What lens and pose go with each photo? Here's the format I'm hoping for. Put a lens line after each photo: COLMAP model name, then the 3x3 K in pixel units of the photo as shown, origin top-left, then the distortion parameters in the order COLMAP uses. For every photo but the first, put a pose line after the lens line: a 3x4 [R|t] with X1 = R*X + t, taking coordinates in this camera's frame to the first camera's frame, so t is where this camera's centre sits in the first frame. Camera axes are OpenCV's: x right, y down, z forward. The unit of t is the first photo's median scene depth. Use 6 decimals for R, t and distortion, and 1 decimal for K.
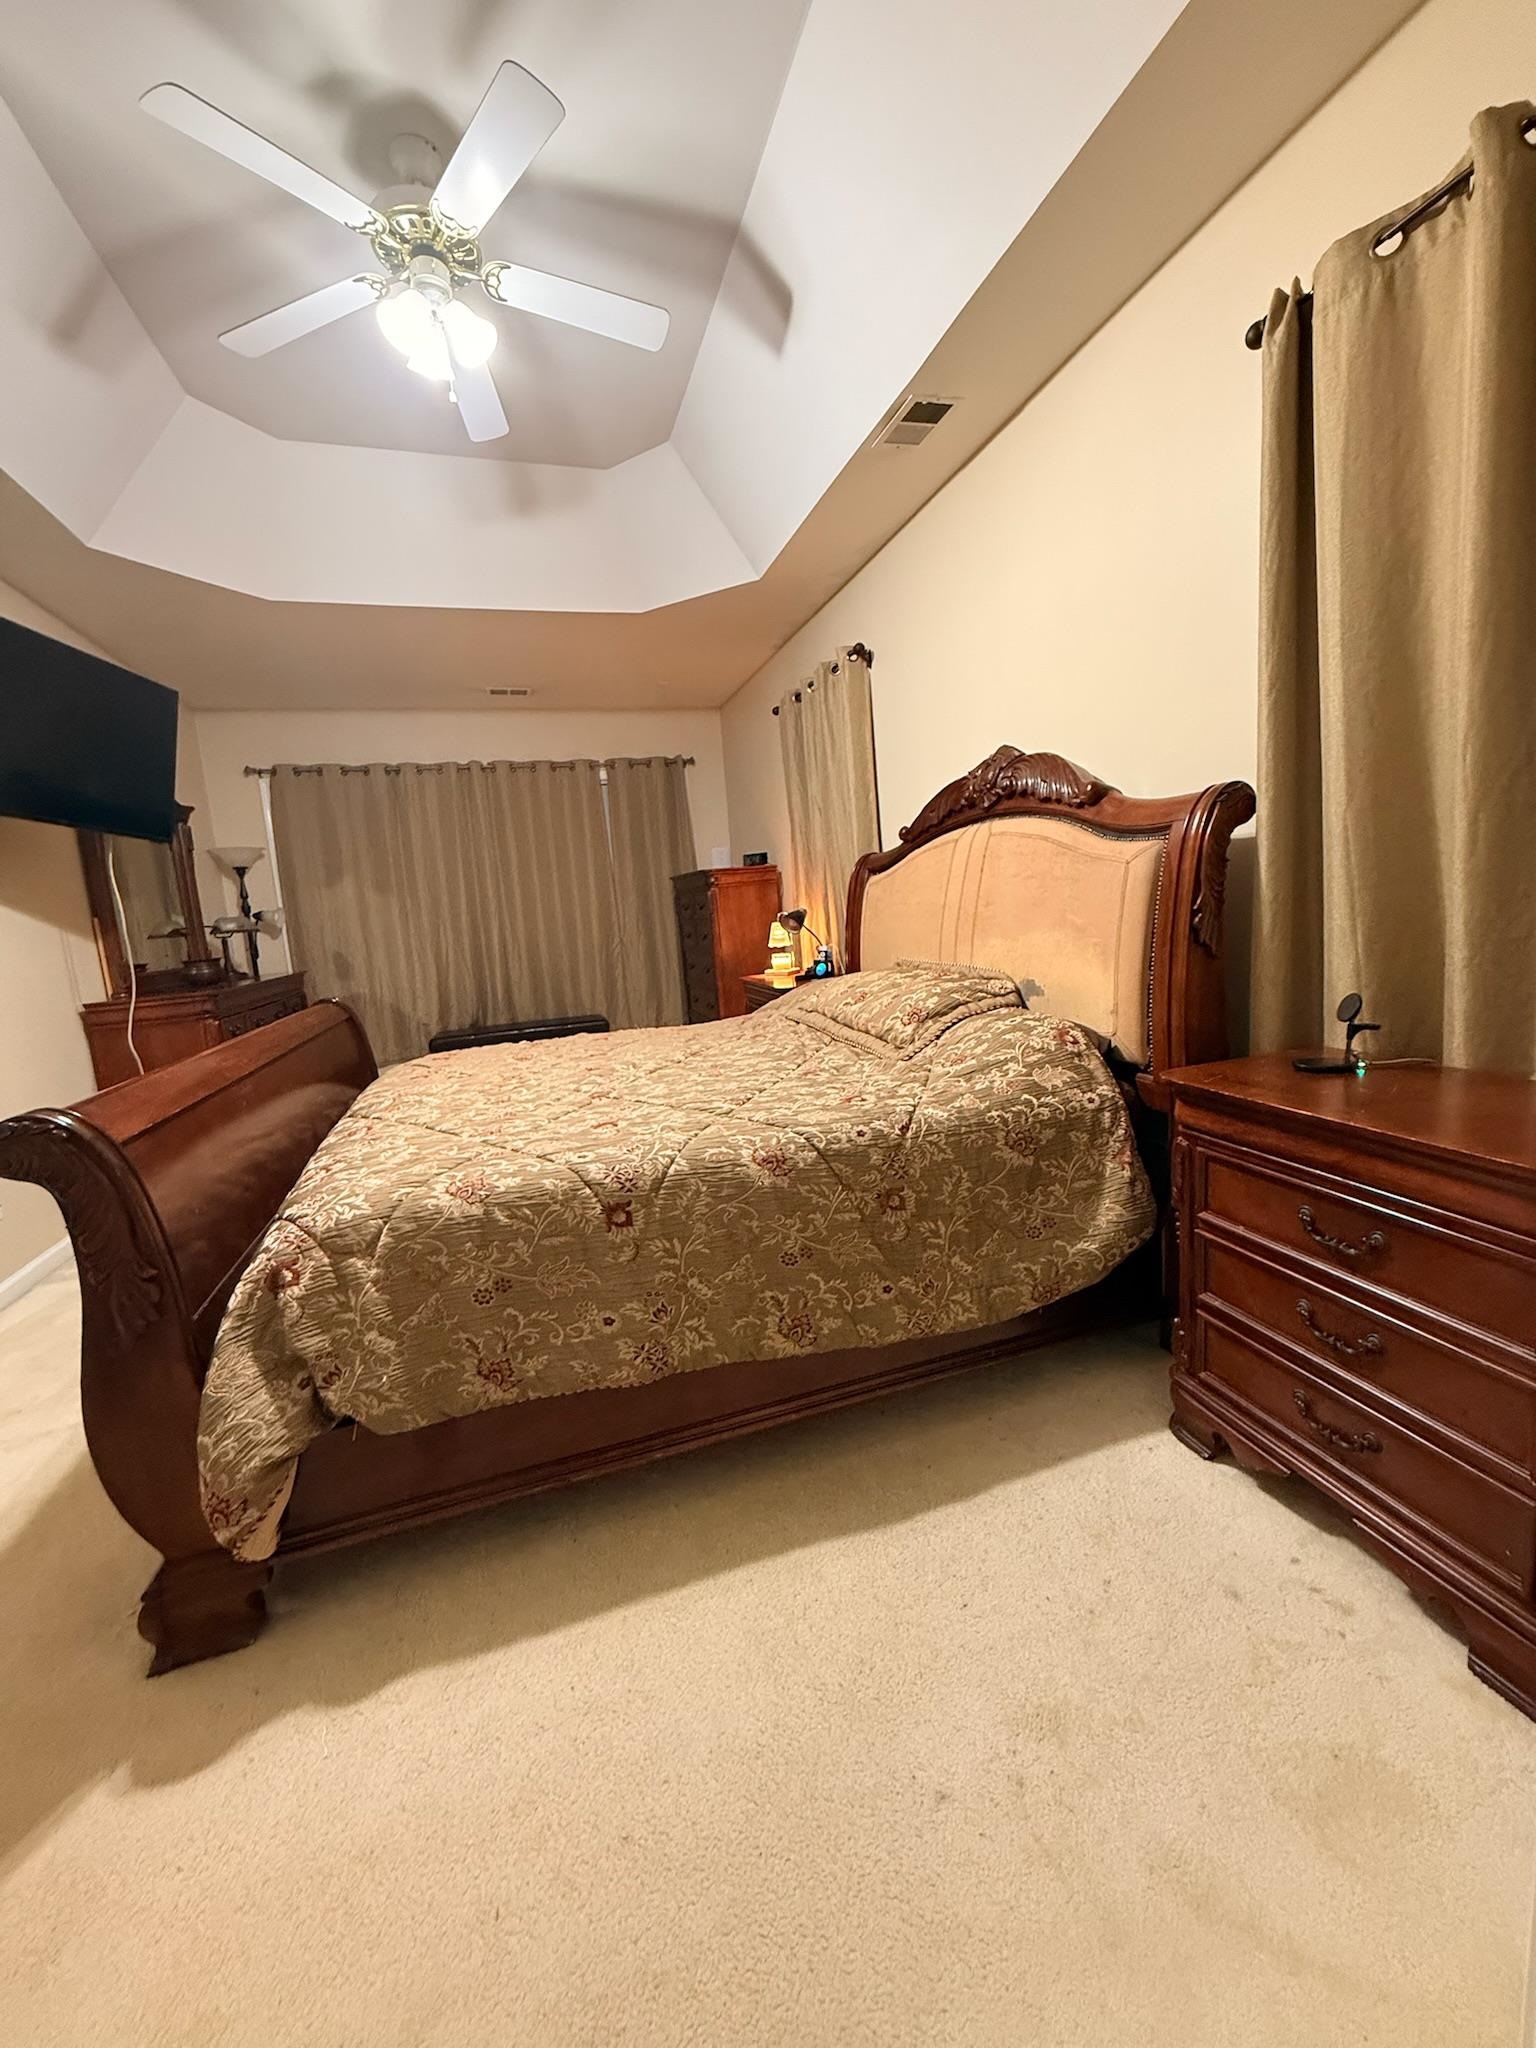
lens RADIAL K [[817.7, 0, 770.5], [0, 817.7, 1021.5], [0, 0, 1]] dist [-0.000486, 0.000595]
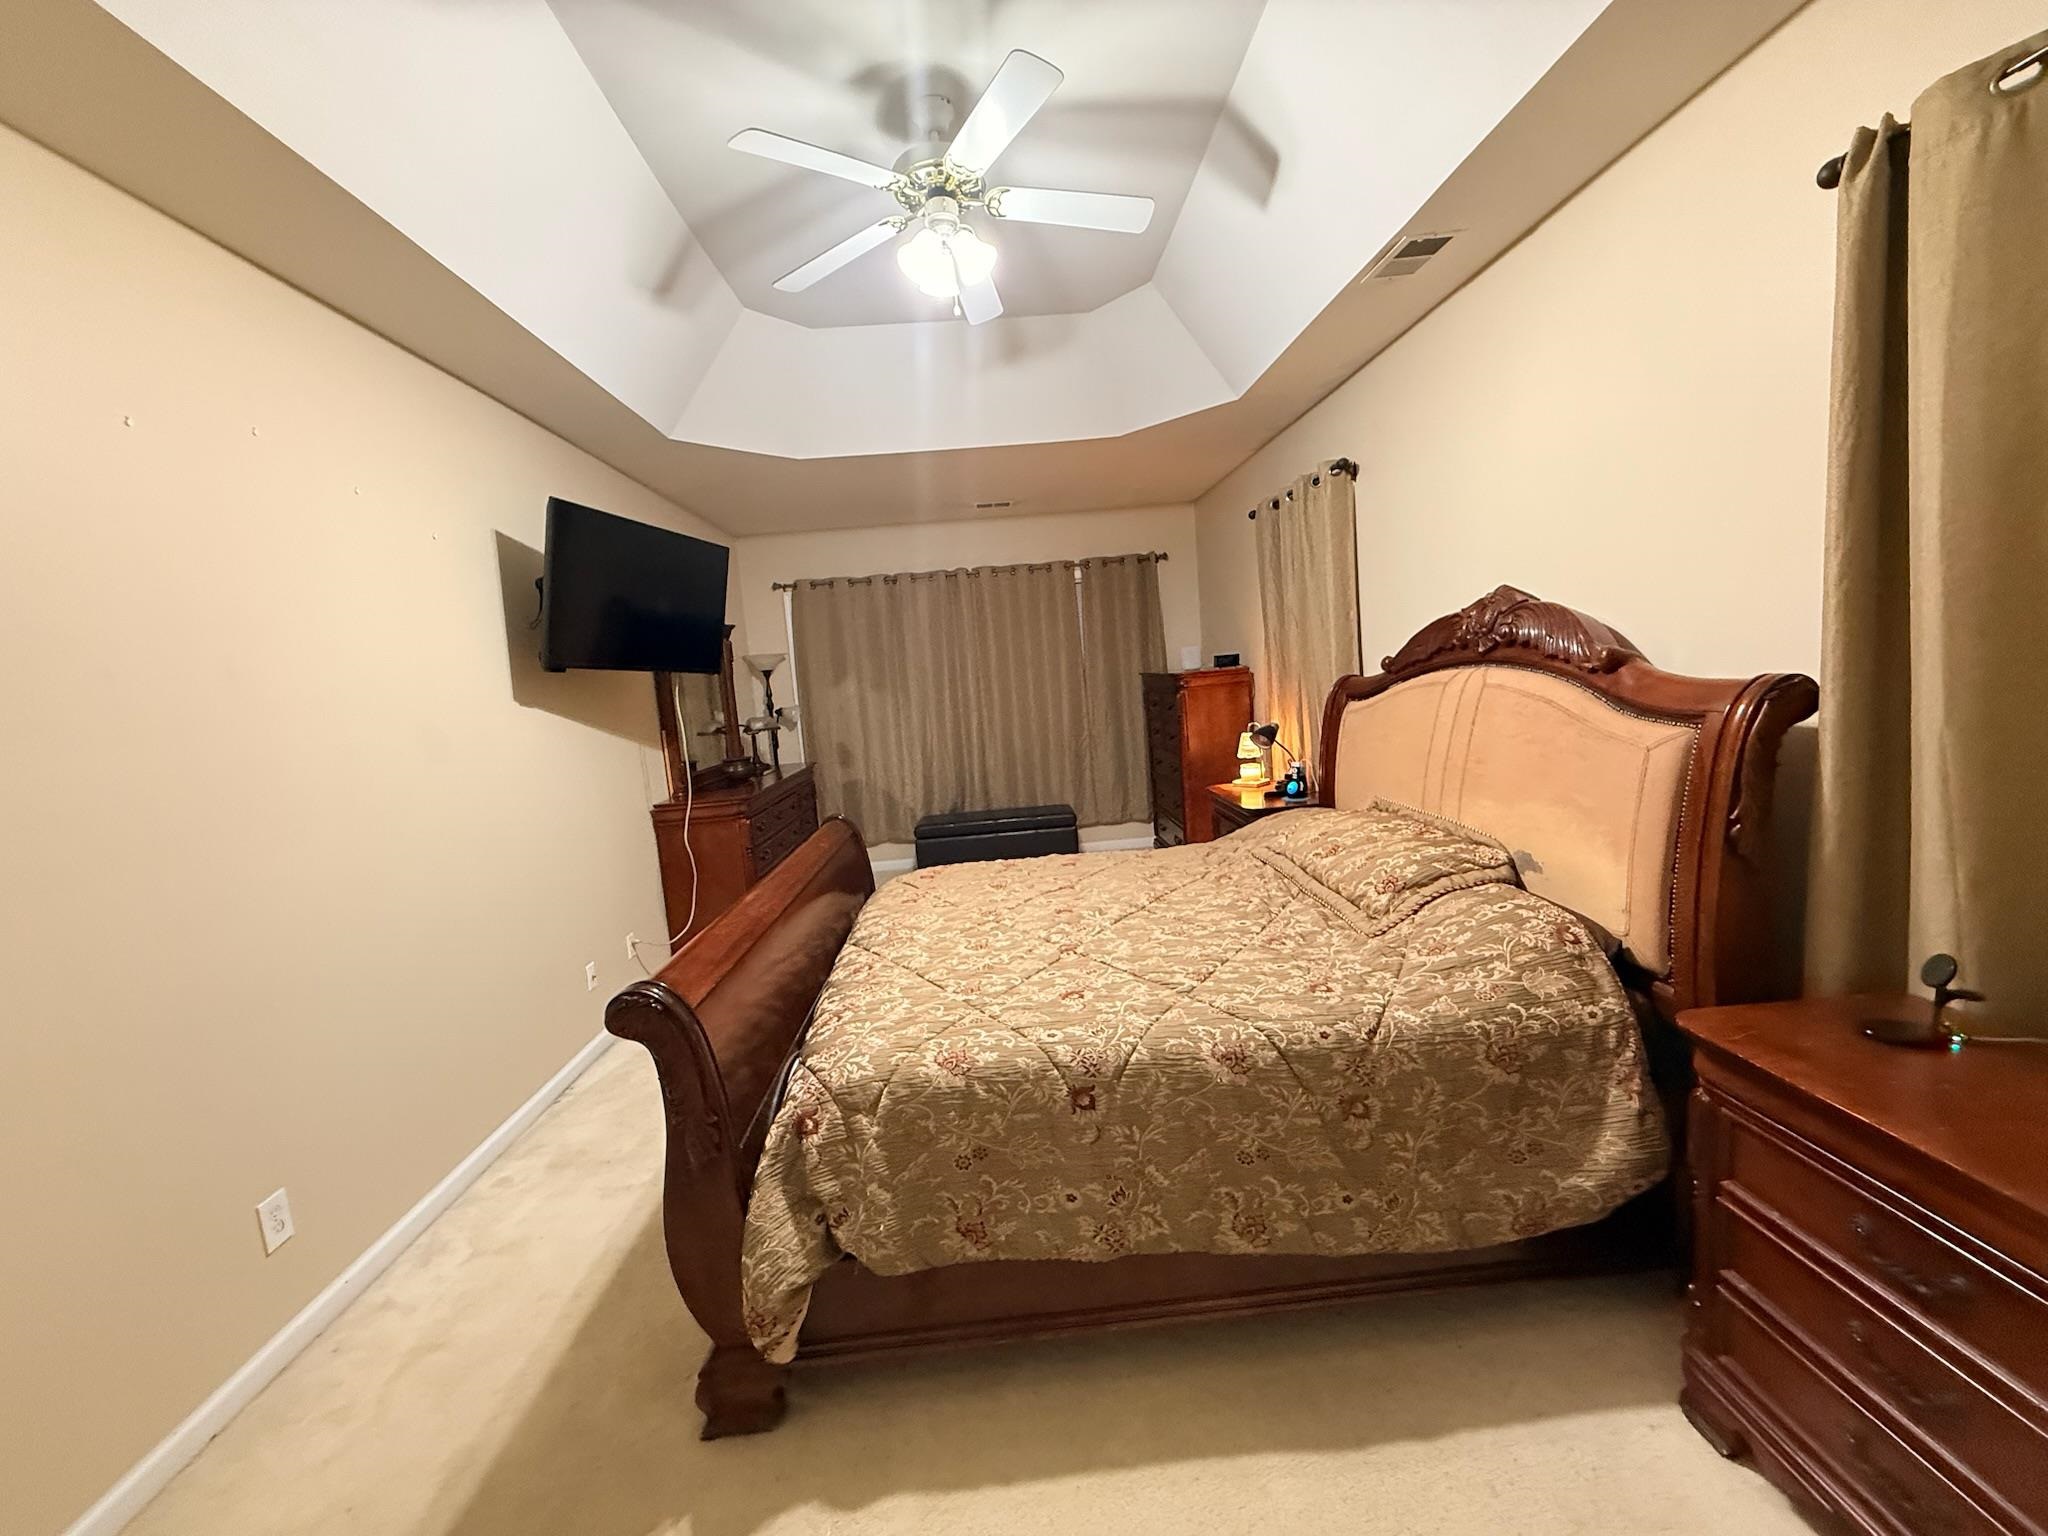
lens RADIAL K [[817.7, 0, 1017.0], [0, 817.7, 768.0], [0, 0, 1]] dist [-0.000486, 0.000595]
pose [[0.964282, 0.028128, -0.263381, 0.002225], [-0.029678, 0.999558, -0.001904, -0.162110], [0.263211, 0.009653, 0.964690, -0.059911]]
